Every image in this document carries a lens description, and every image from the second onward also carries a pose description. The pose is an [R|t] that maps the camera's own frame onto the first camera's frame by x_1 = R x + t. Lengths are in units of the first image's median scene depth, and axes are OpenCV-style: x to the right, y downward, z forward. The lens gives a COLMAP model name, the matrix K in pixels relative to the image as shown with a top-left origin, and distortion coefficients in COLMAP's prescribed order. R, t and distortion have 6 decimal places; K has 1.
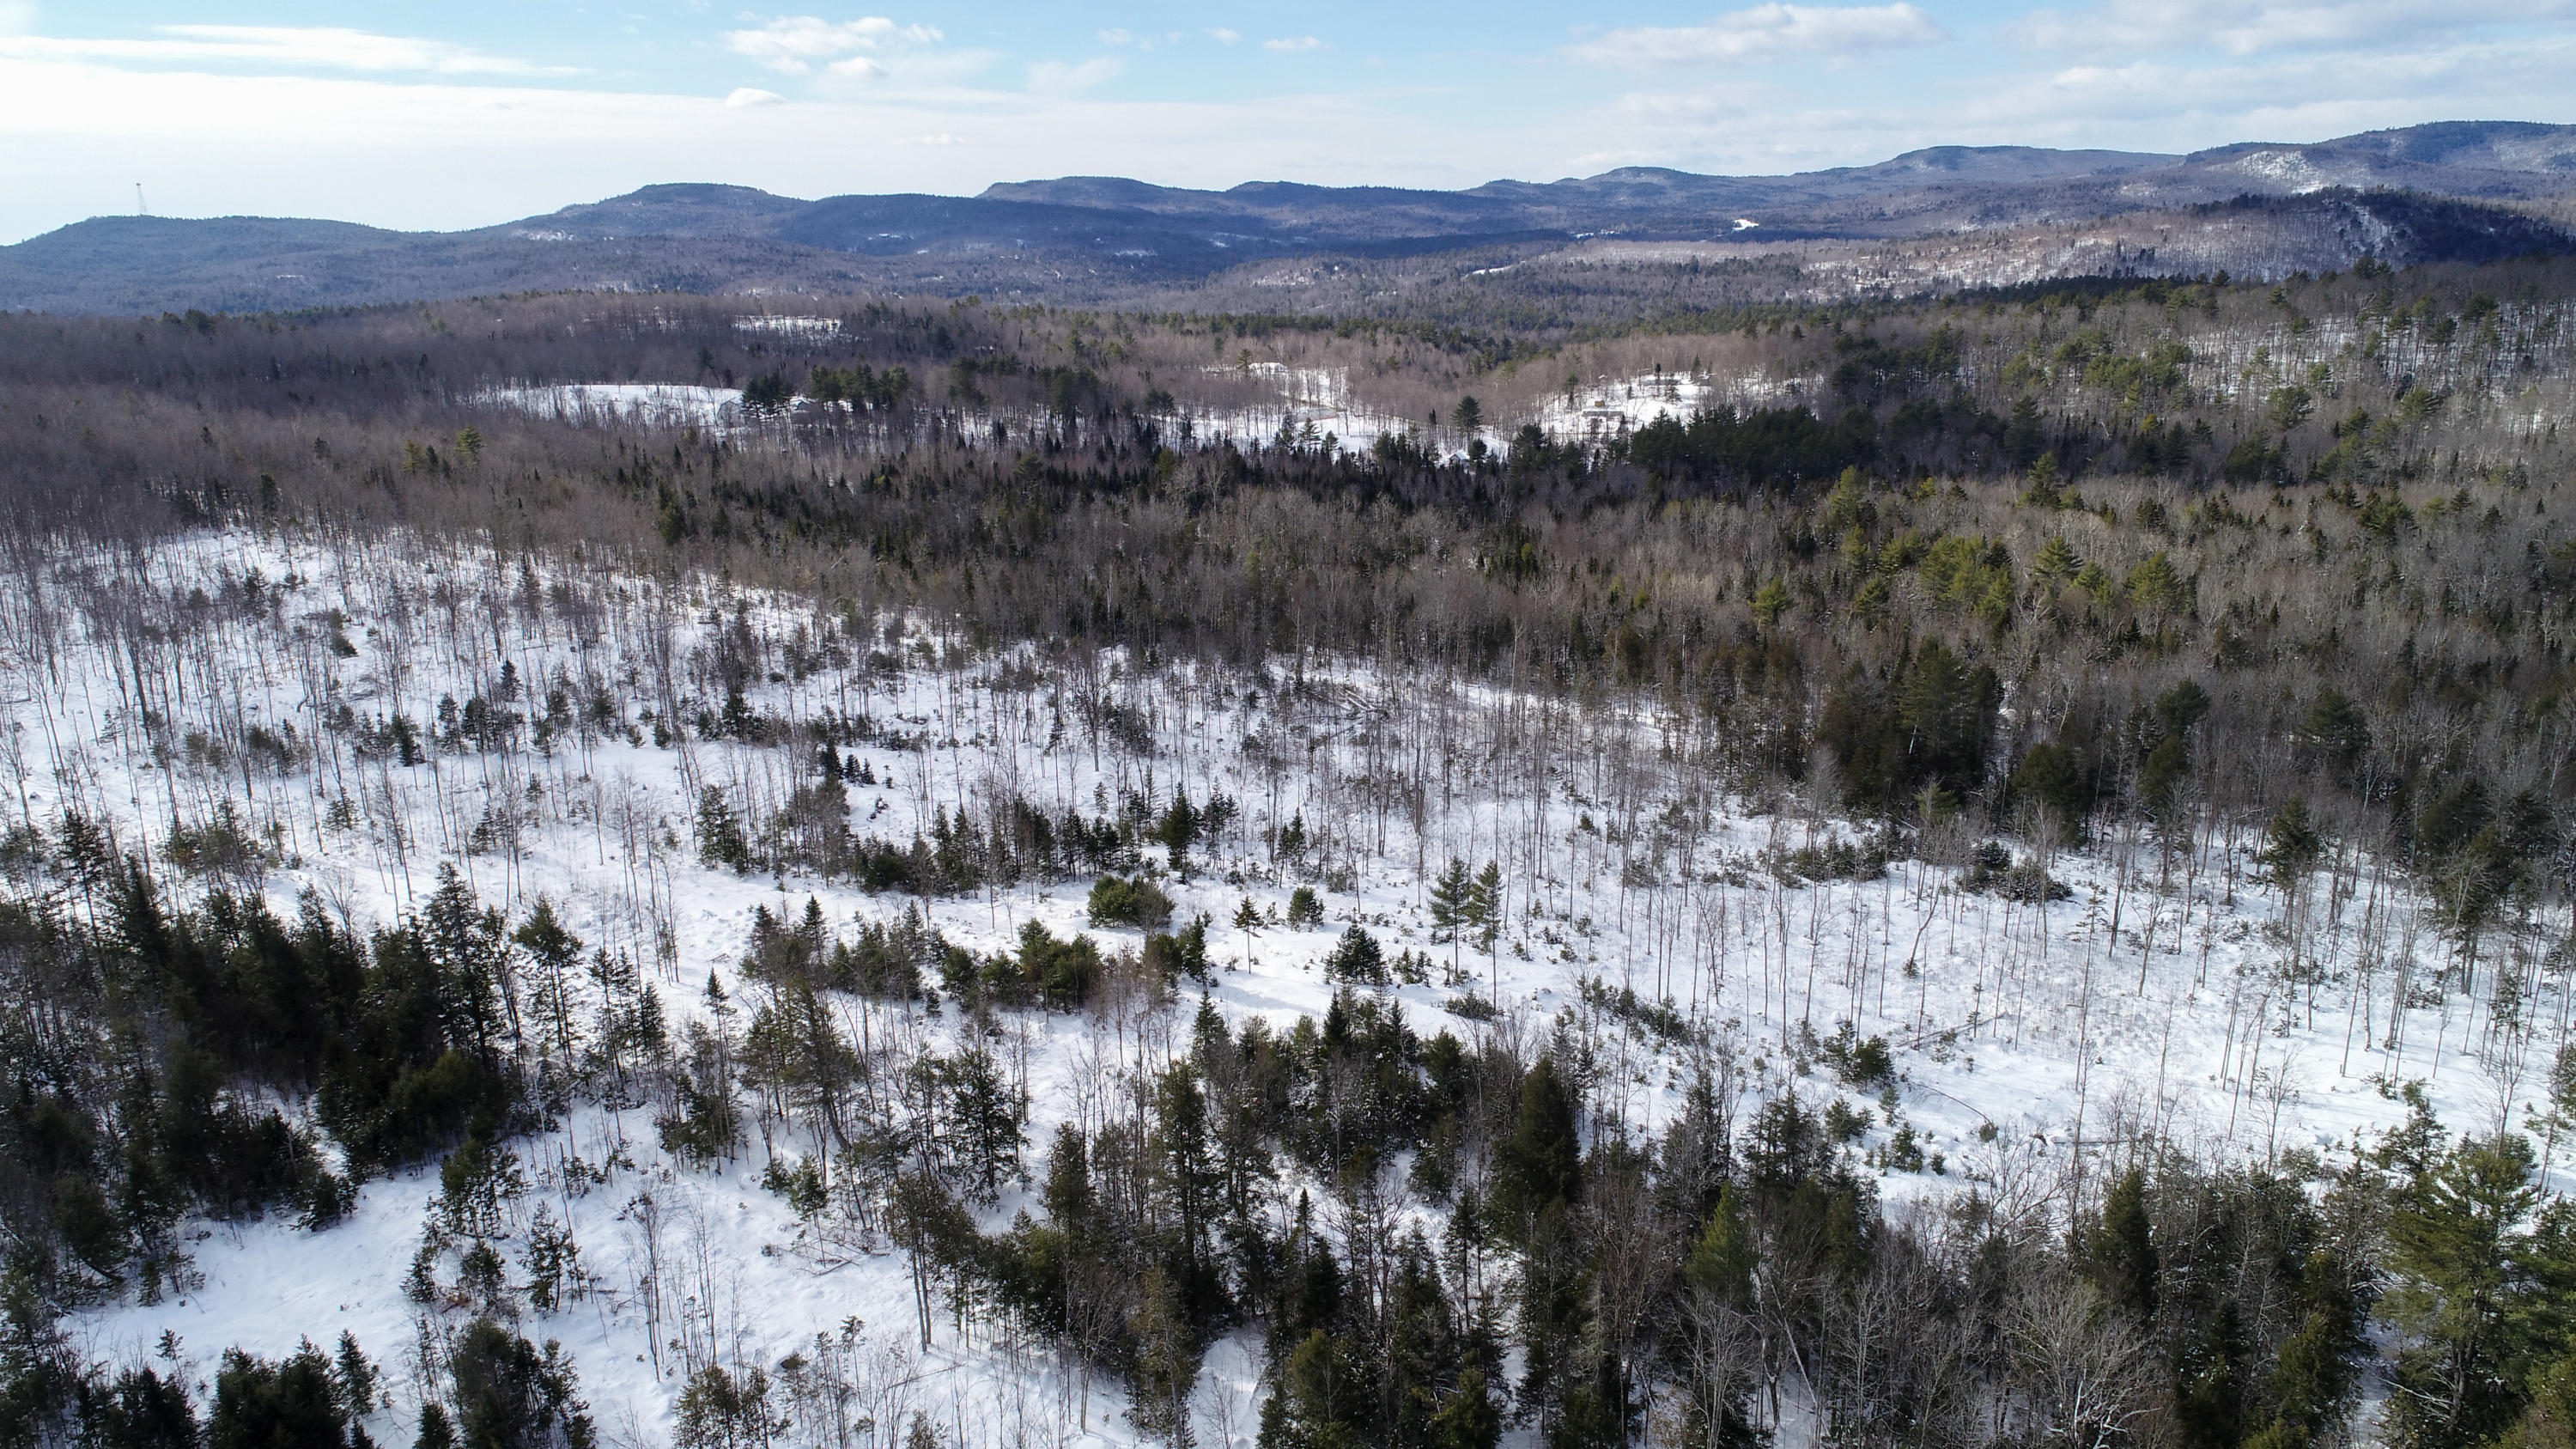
lens RADIAL K [[1780.5, 0, 1288.0], [0, 1780.5, 724.5], [0, 0, 1]] dist [0.000489, -0.003600]
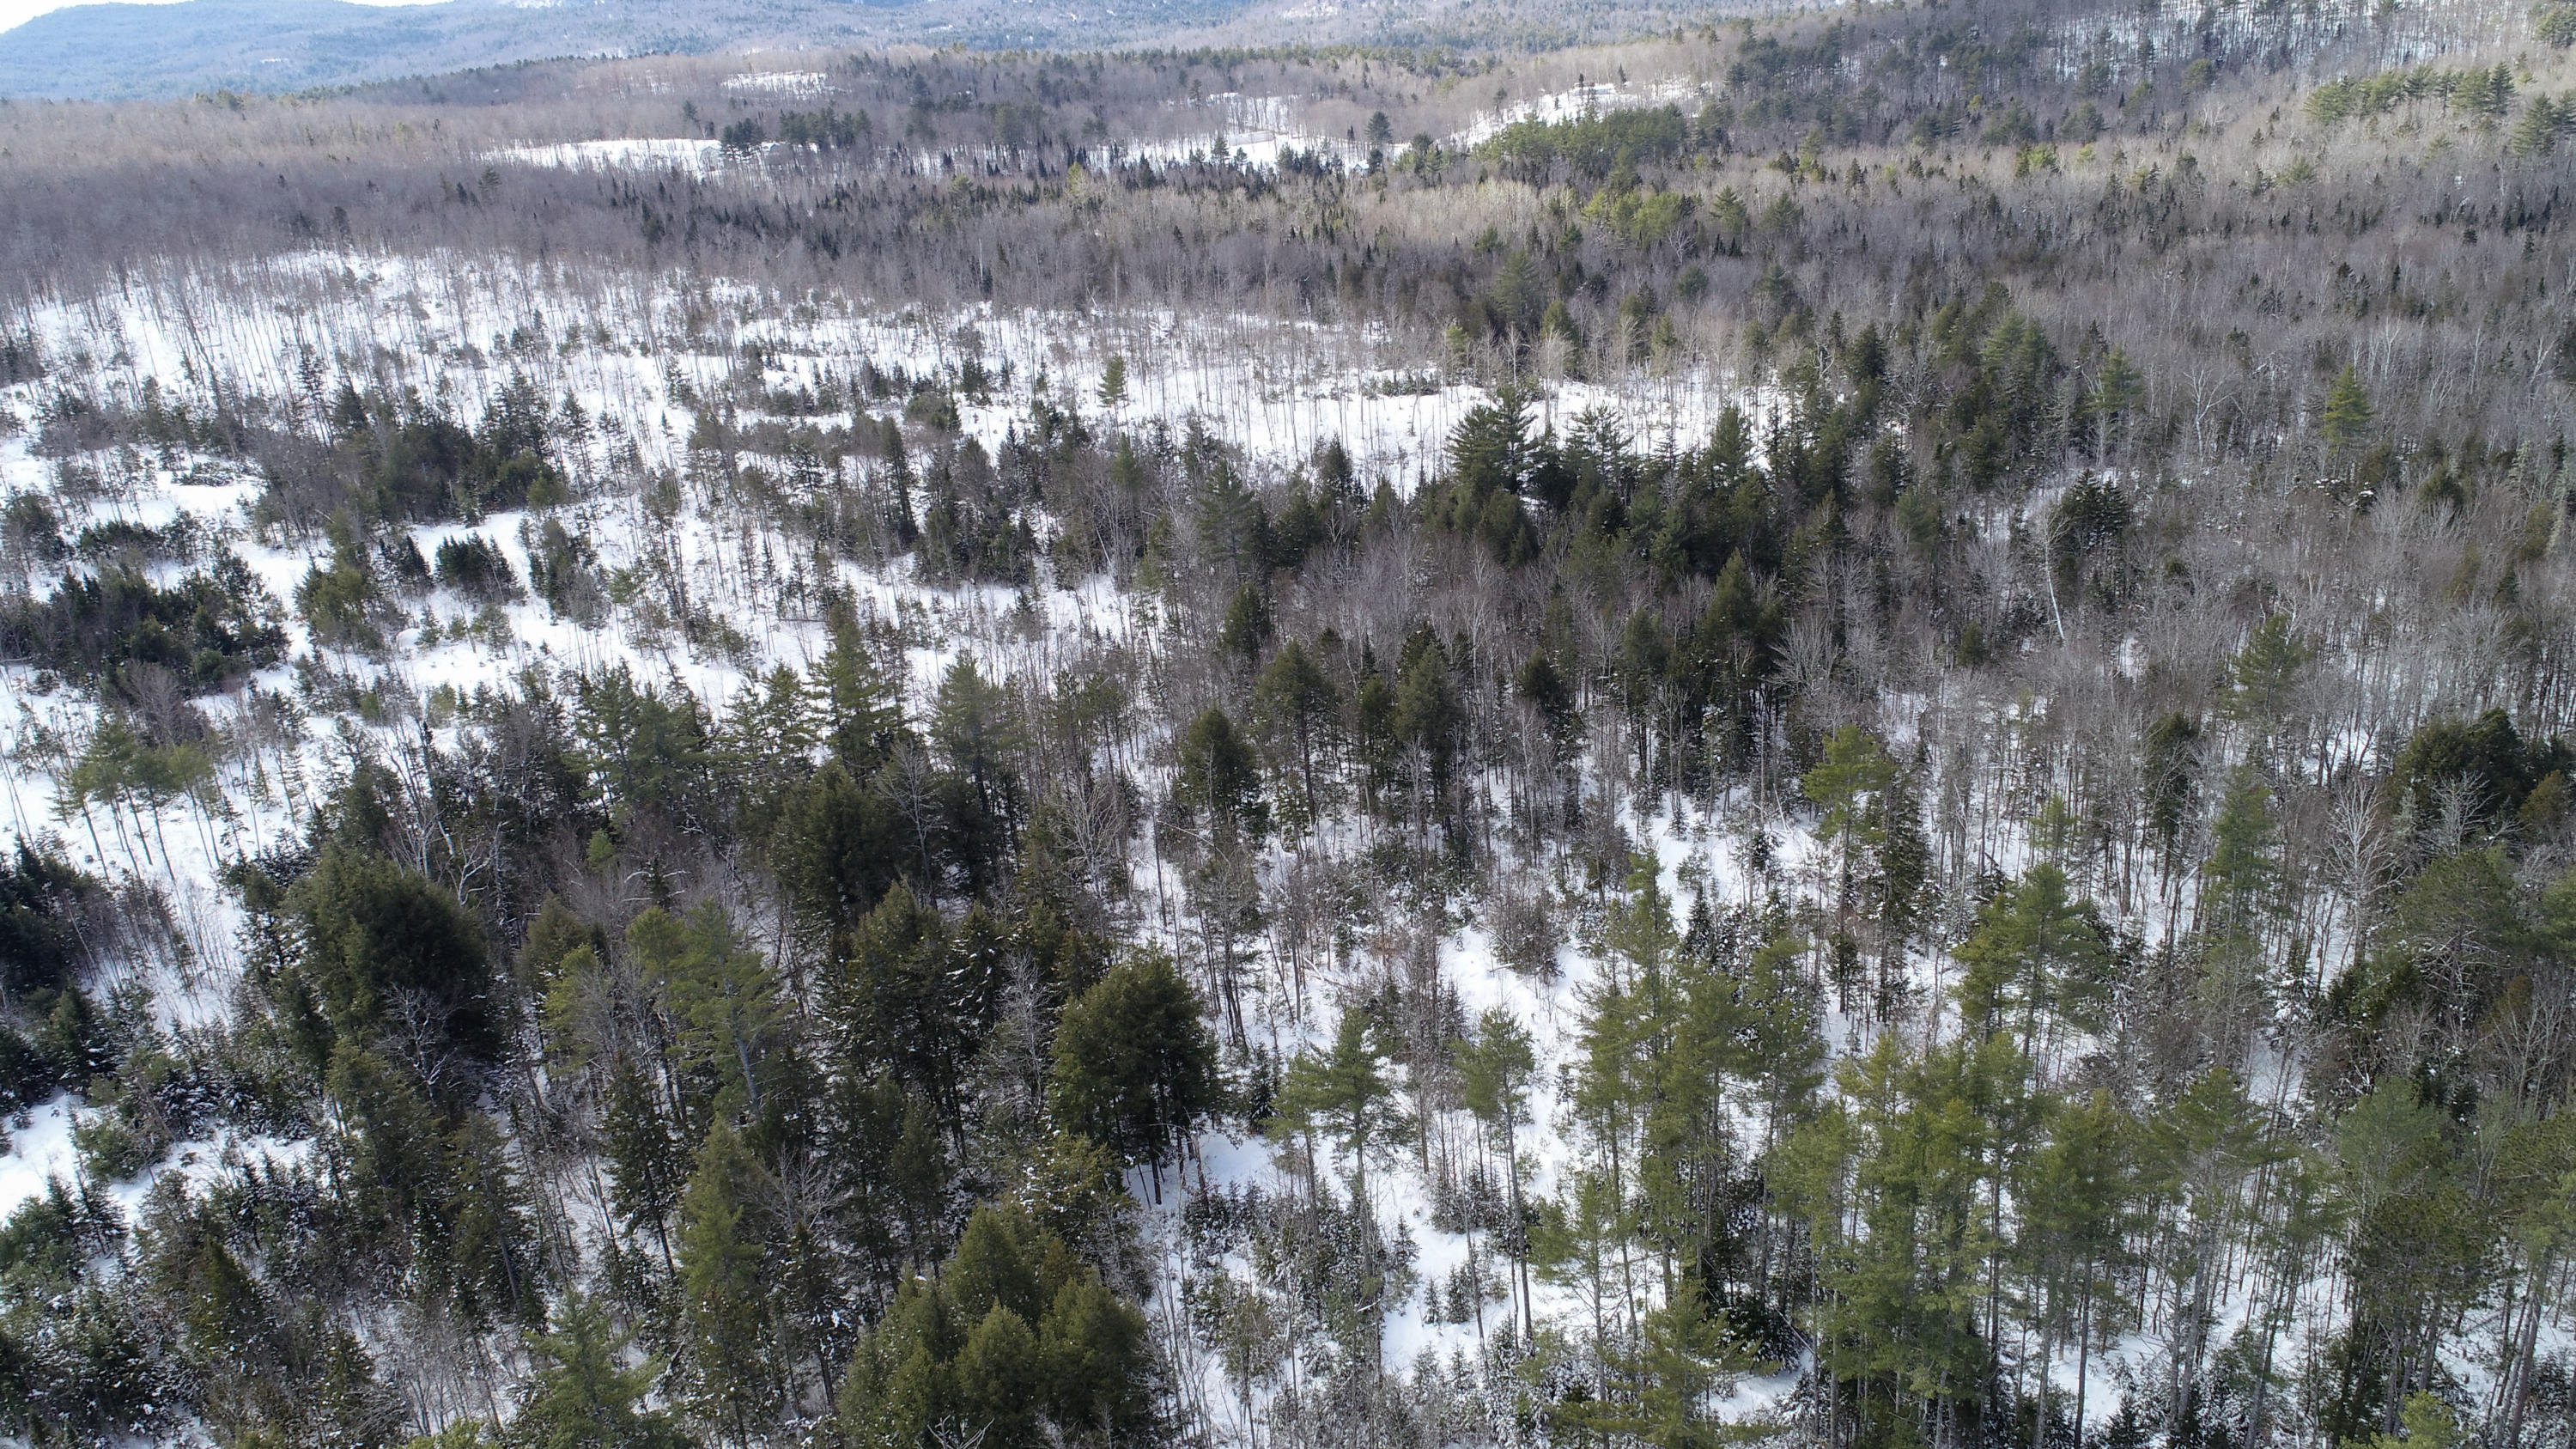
lens RADIAL K [[1949.1, 0, 1286.3], [0, 1949.1, 715.5], [0, 0, 1]] dist [-0.004222, 0.002067]
pose [[0.998278, -0.033190, -0.048371, 0.080953], [0.037917, 0.994231, 0.100335, 0.054574], [0.044762, -0.101996, 0.993777, -0.199509]]
